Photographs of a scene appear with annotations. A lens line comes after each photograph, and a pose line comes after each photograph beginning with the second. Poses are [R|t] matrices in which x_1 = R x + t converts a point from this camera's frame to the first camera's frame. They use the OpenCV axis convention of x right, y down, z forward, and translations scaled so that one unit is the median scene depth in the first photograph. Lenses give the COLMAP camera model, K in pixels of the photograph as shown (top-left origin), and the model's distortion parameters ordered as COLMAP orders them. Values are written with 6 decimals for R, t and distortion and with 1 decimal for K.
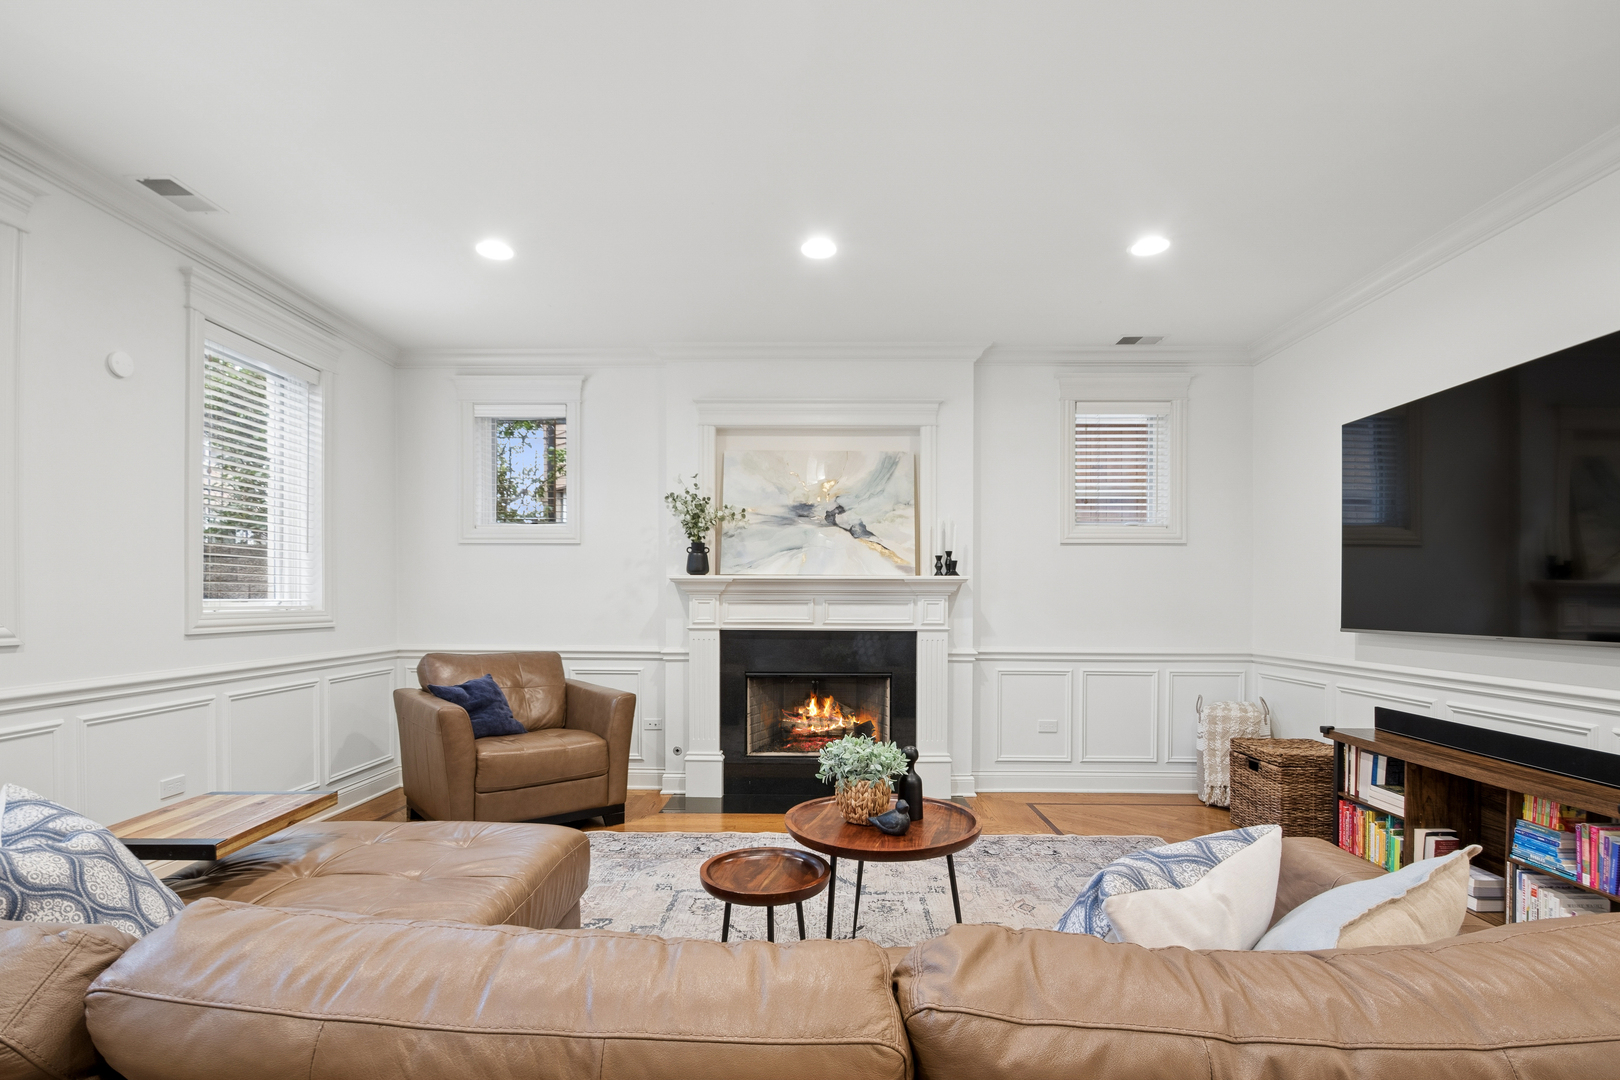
lens RADIAL K [[746.5, 0, 814.5], [0, 746.5, 602.3], [0, 0, 1]] dist [-0.001245, -0.013123]
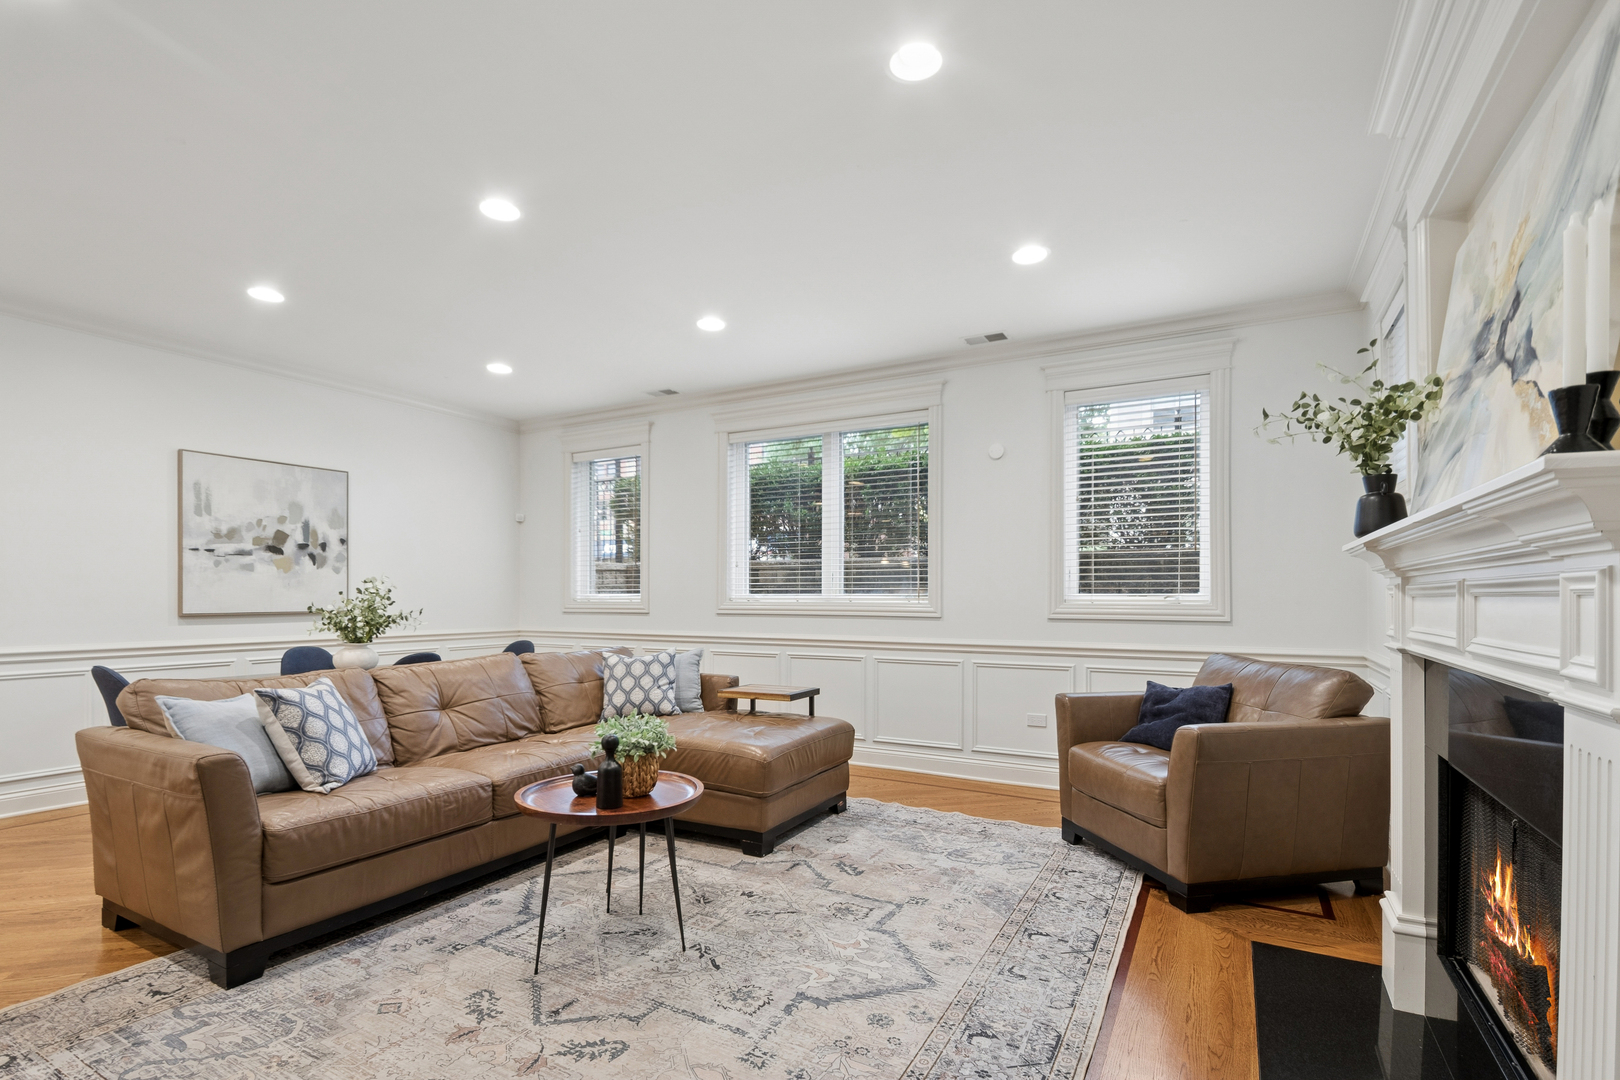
lens RADIAL K [[762.6, 0, 808.1], [0, 762.6, 598.5], [0, 0, 1]] dist [-0.013291, -0.000689]
pose [[-0.470416, -0.004860, -0.882432, 0.464881], [-0.008494, 0.999963, -0.000978, 0.004429], [0.882404, 0.007035, -0.470440, 0.889556]]
